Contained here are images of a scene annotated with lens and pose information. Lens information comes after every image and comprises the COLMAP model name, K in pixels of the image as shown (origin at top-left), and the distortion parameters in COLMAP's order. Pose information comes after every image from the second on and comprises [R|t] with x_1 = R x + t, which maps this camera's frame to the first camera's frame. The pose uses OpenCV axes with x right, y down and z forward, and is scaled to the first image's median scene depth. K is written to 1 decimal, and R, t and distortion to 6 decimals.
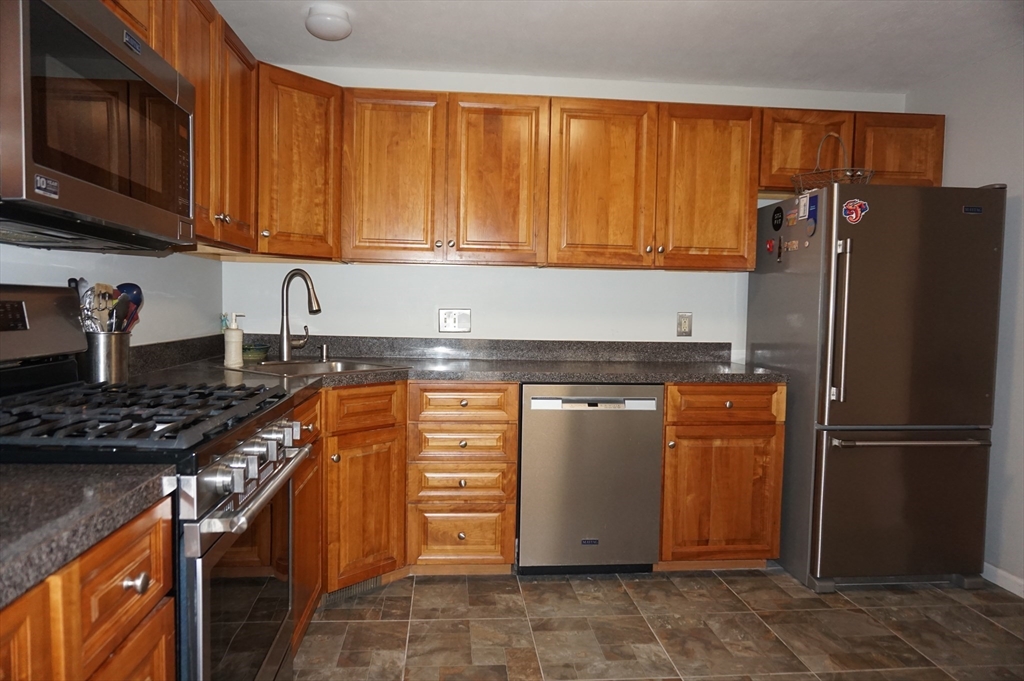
lens RADIAL K [[691.7, 0, 507.0], [0, 691.7, 341.9], [0, 0, 1]] dist [-0.032309, 0.023932]
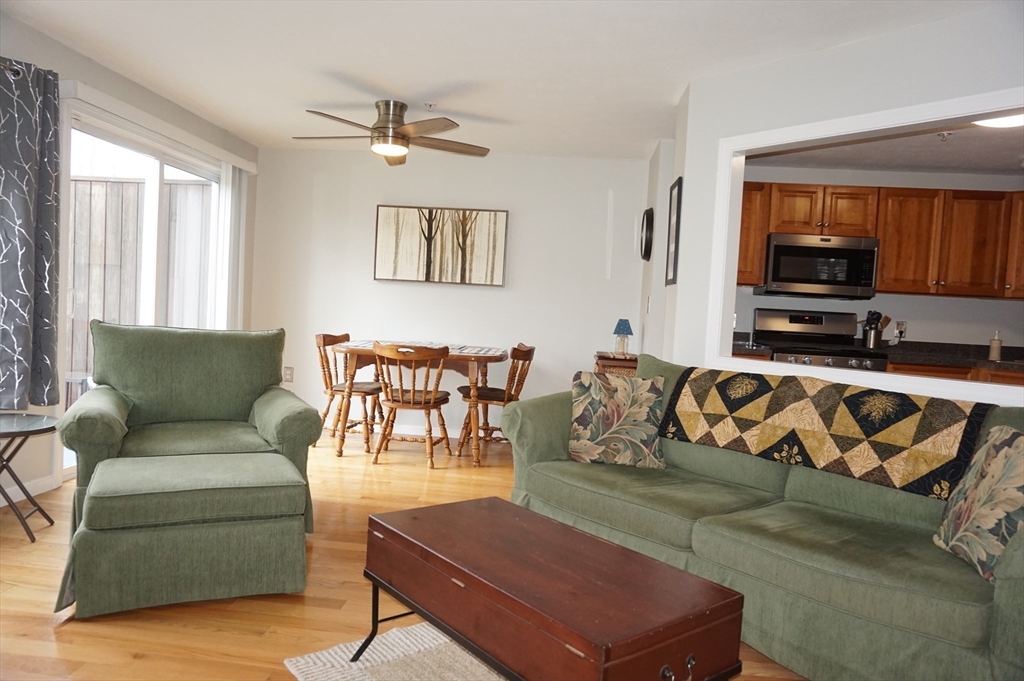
lens RADIAL K [[691.7, 0, 507.3], [0, 691.7, 340.9], [0, 0, 1]] dist [-0.032309, 0.023932]
pose [[-0.180714, 0.019514, -0.983342, 1.555827], [-0.108034, 0.993360, 0.039566, 0.050165], [0.977584, 0.113384, -0.177406, 0.056897]]
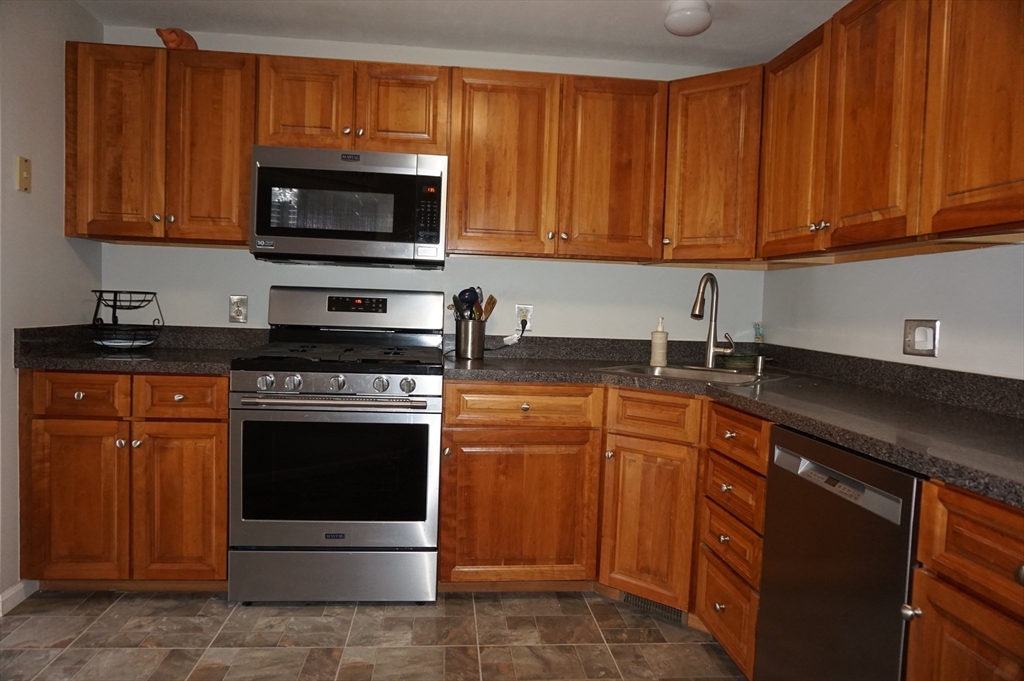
lens RADIAL K [[691.7, 0, 511.5], [0, 691.7, 343.0], [0, 0, 1]] dist [-0.032309, 0.023932]
pose [[0.009085, 0.035389, -0.999332, 0.675670], [-0.087257, 0.995589, 0.034463, -0.017337], [0.996144, 0.086886, 0.012133, 0.726517]]
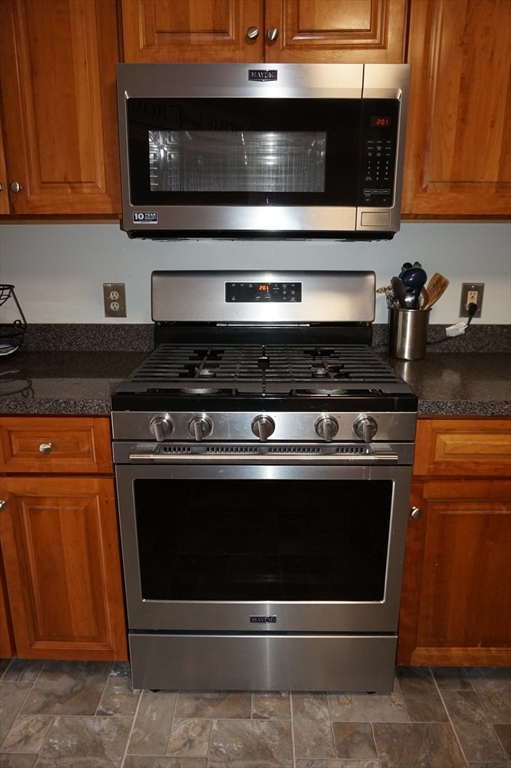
lens RADIAL K [[518.8, 0, 254.2], [0, 518.8, 380.8], [0, 0, 1]] dist [-0.032309, 0.023932]
pose [[-0.107365, 0.226829, -0.967999, 0.234385], [-0.054332, 0.970833, 0.233519, -0.059280], [0.992734, 0.077665, -0.091909, 0.553899]]
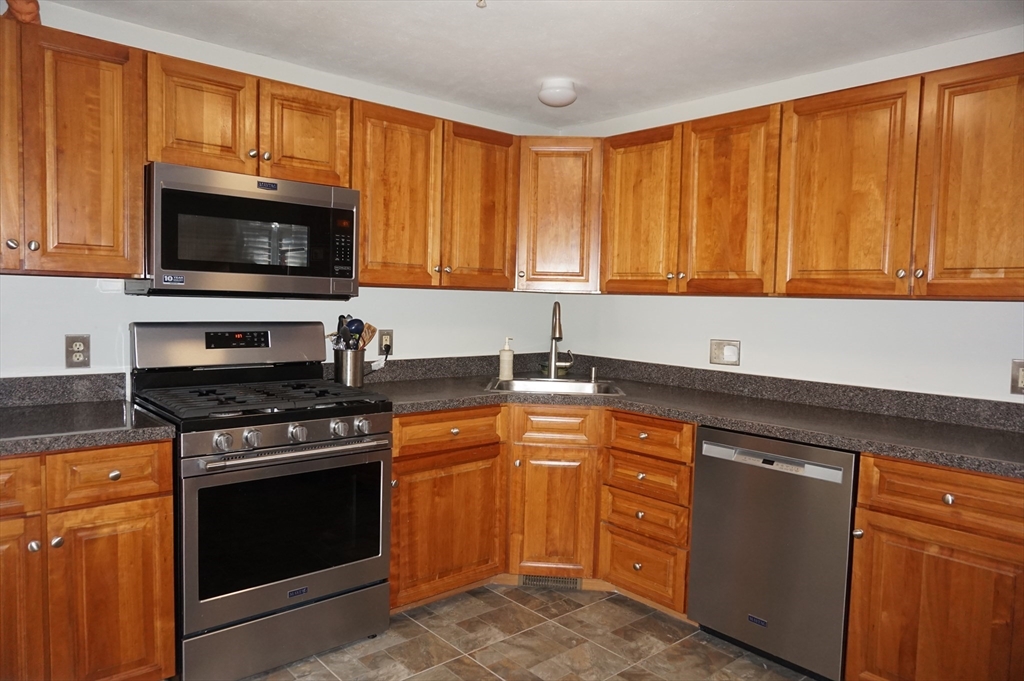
lens RADIAL K [[691.7, 0, 510.9], [0, 691.7, 343.1], [0, 0, 1]] dist [-0.032309, 0.023932]
pose [[0.592544, 0.047639, -0.804128, 0.611607], [-0.056447, 0.998251, 0.017545, -0.052097], [0.803558, 0.034995, 0.594197, 0.238148]]
